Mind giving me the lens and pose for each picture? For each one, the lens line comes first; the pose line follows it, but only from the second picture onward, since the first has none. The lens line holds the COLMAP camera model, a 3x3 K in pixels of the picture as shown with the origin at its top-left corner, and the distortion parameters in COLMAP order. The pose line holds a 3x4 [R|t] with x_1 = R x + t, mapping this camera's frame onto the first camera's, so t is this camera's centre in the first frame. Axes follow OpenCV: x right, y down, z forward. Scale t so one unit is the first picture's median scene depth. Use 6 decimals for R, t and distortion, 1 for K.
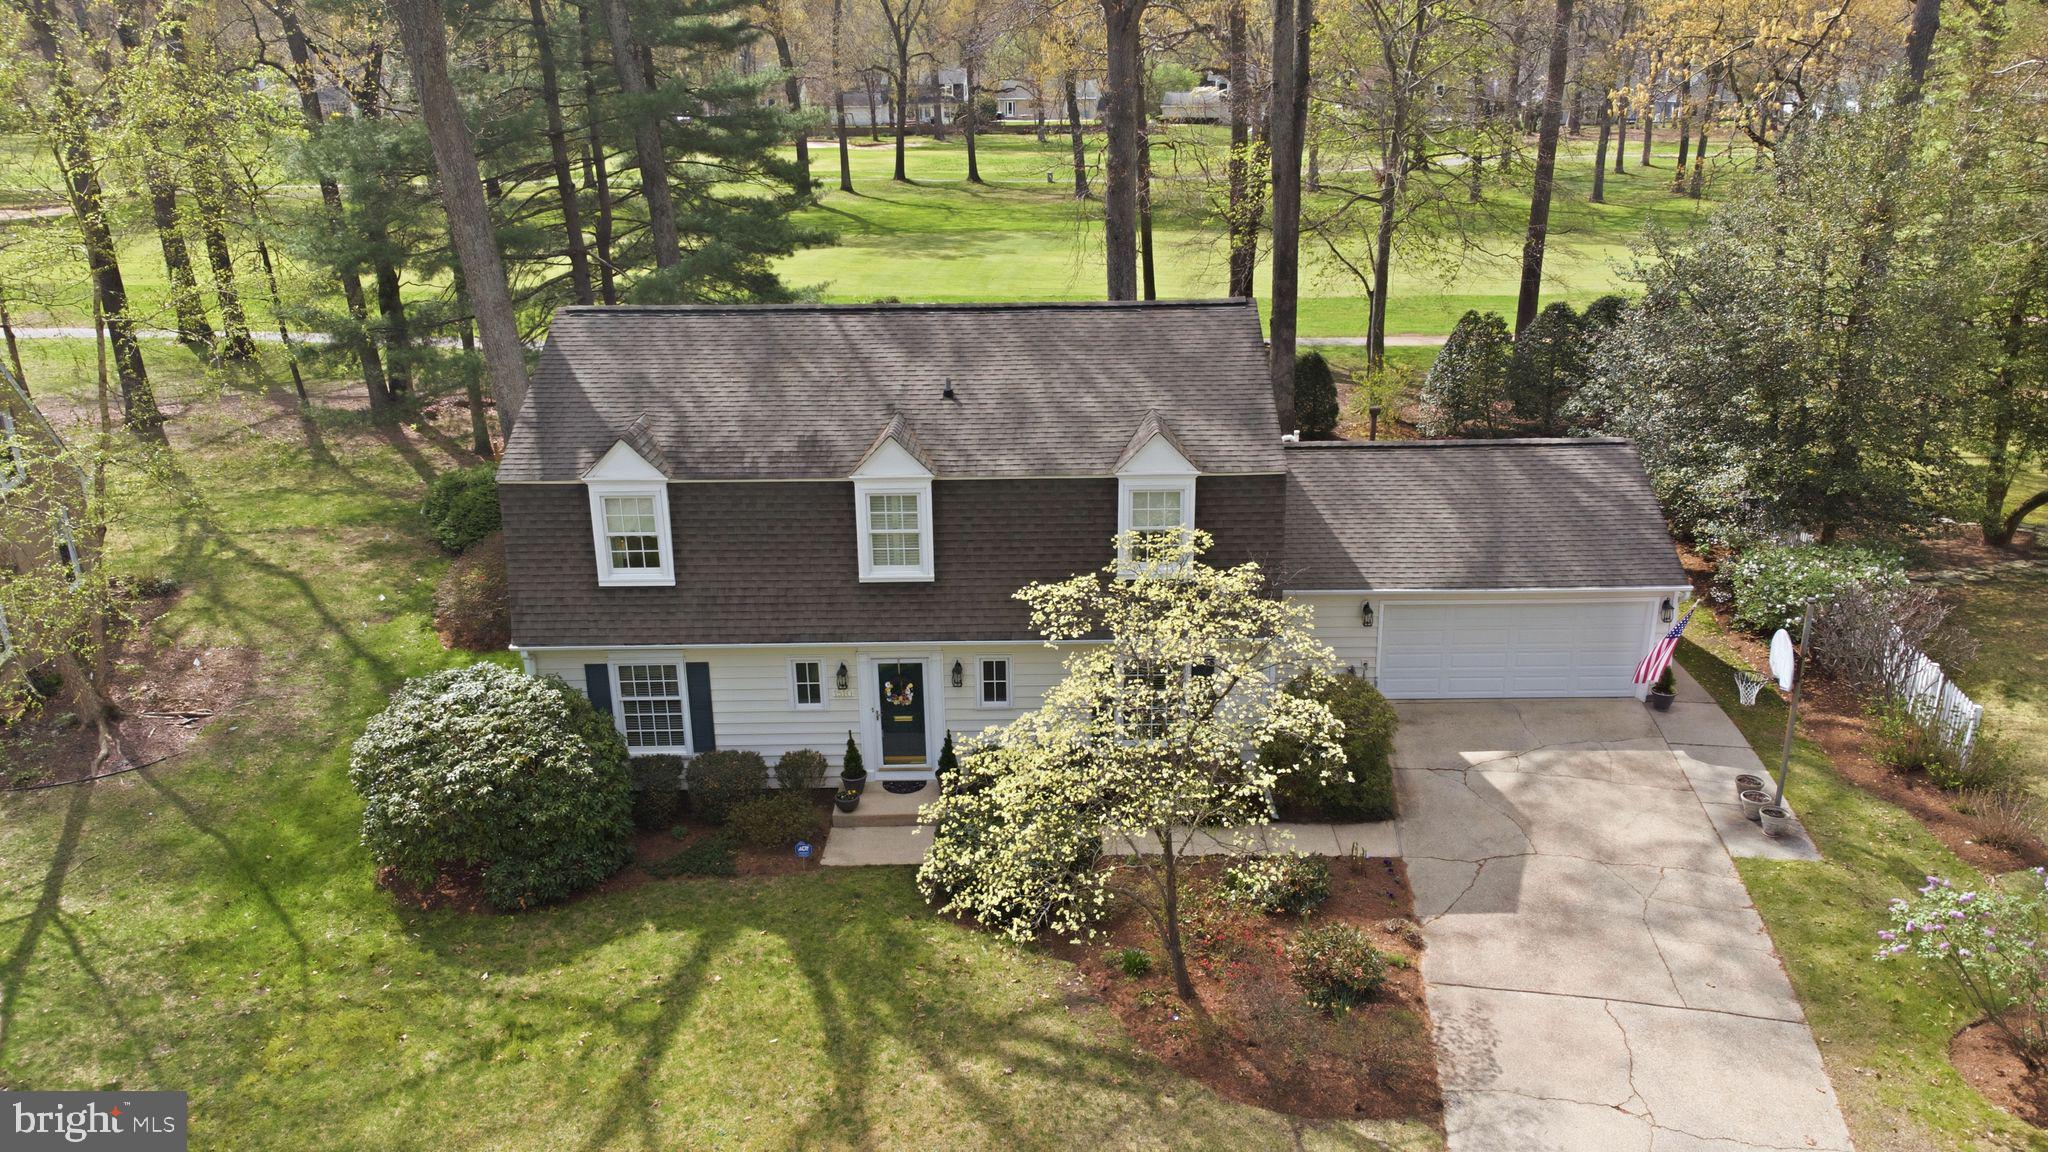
lens RADIAL K [[1528.7, 0, 1024.0], [0, 1528.7, 576.0], [0, 0, 1]] dist [0.008715, 0.072560]
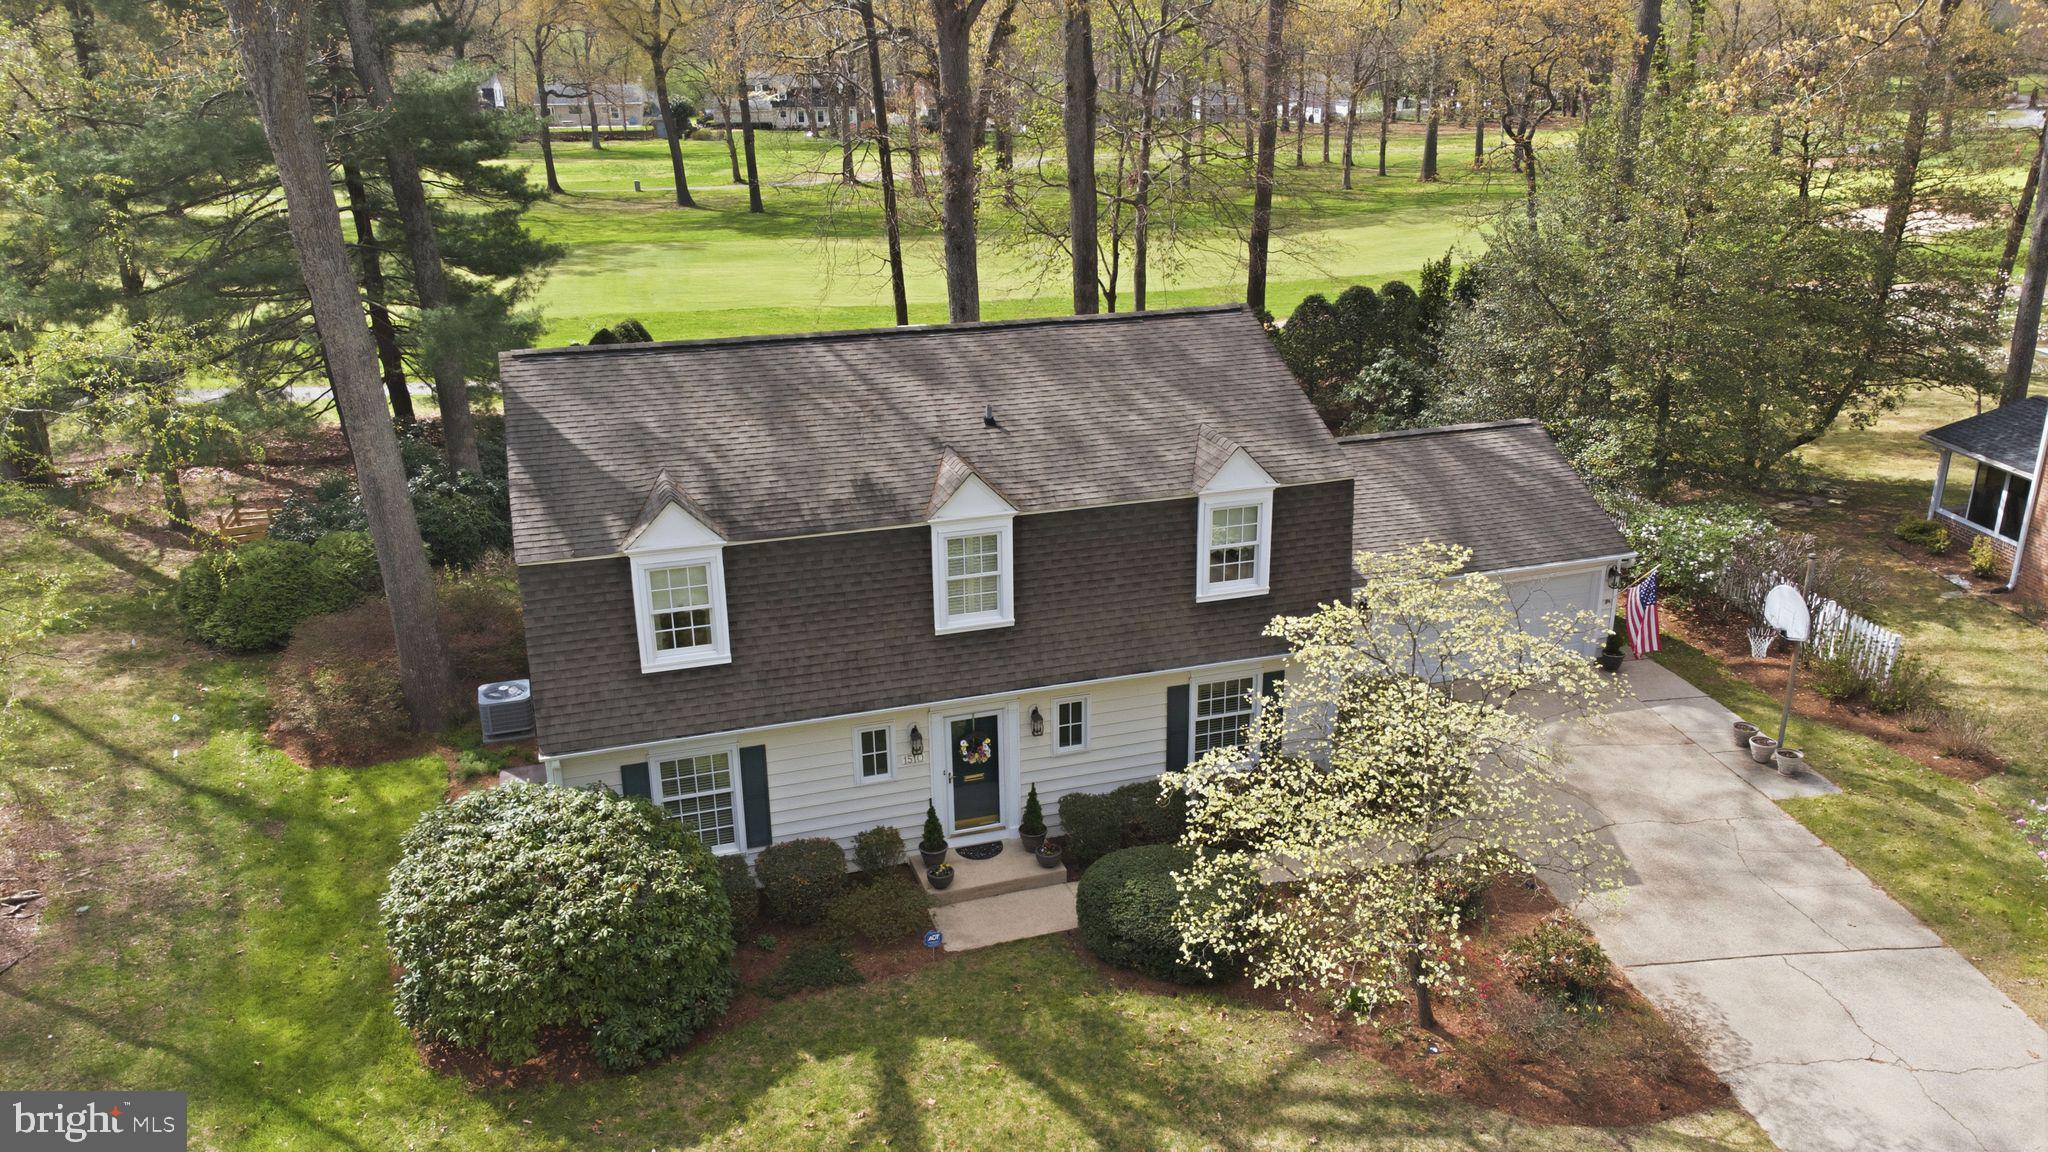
lens RADIAL K [[1528.7, 0, 1024.0], [0, 1528.7, 576.0], [0, 0, 1]] dist [0.008715, 0.072560]
pose [[0.950705, -0.099088, 0.293840, -0.314997], [0.099754, 0.994930, 0.012760, -0.036700], [-0.293614, 0.017181, 0.955770, 0.113609]]
